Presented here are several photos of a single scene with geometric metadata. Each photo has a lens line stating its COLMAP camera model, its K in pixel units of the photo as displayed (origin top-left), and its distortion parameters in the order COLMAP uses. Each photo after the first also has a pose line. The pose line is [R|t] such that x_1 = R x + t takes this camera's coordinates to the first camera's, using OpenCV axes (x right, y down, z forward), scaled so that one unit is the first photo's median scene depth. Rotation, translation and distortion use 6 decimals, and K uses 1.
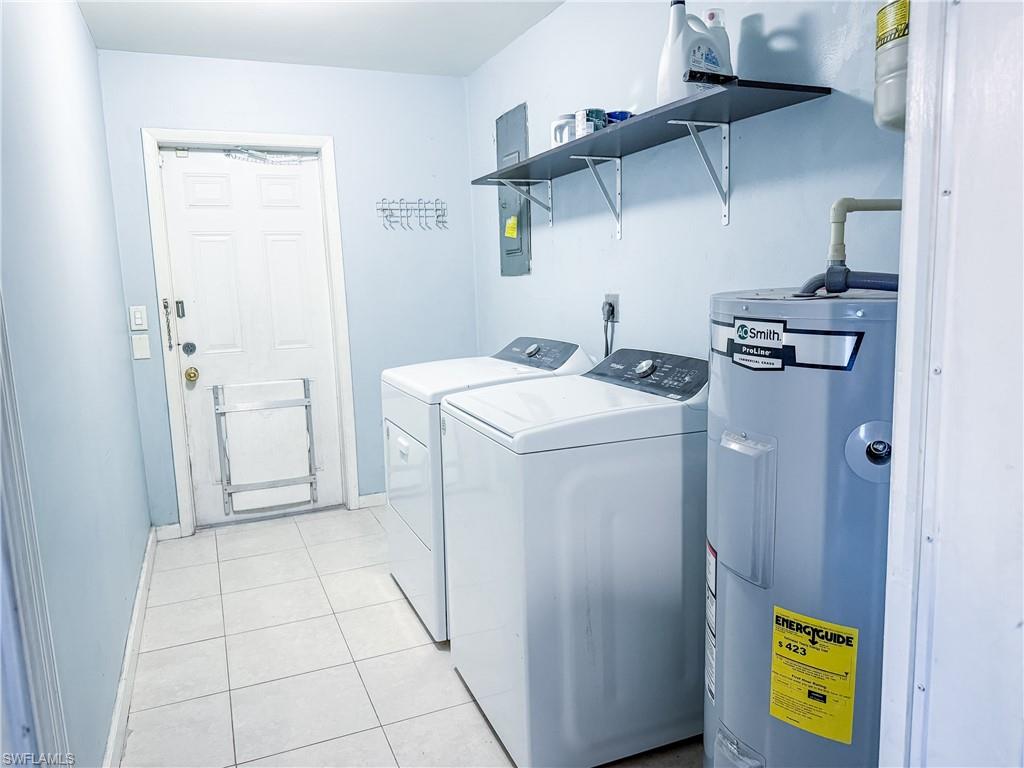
lens RADIAL K [[743.1, 0, 512.0], [0, 743.1, 384.0], [0, 0, 1]] dist [-0.039365, 0.102803]
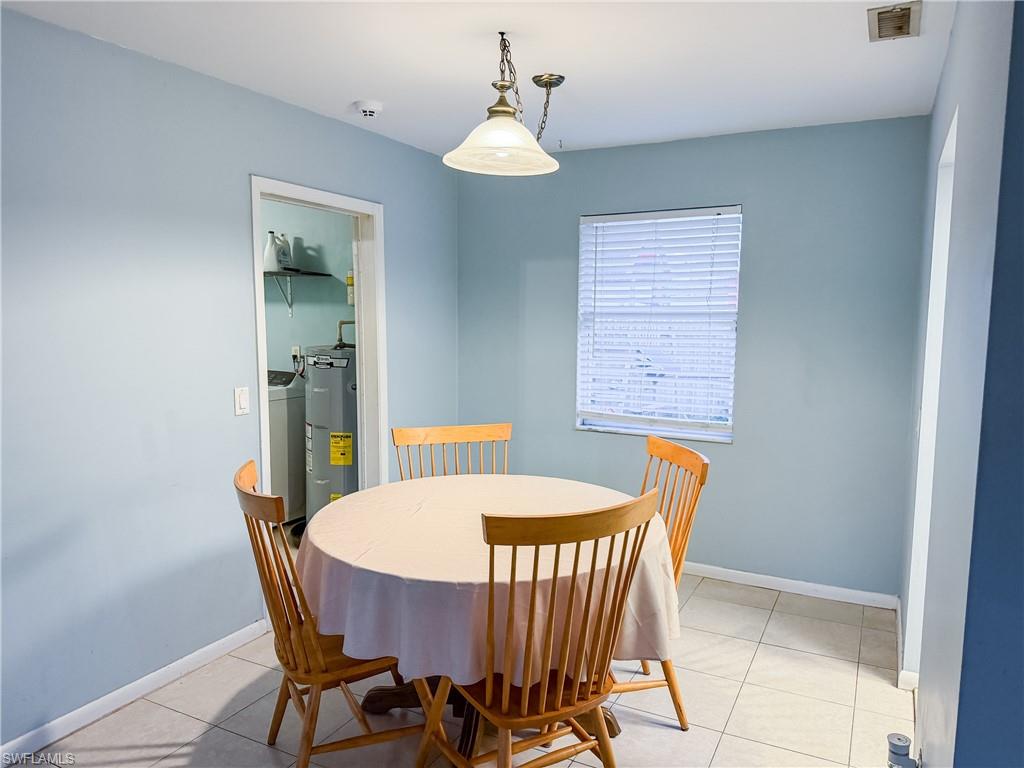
lens RADIAL K [[710.6, 0, 516.0], [0, 710.6, 378.9], [0, 0, 1]] dist [0.001642, -0.004942]
pose [[0.771537, -0.032443, 0.635356, -1.046851], [0.068521, 0.997127, -0.032291, 0.187153], [-0.632483, 0.068448, 0.771544, -2.079791]]
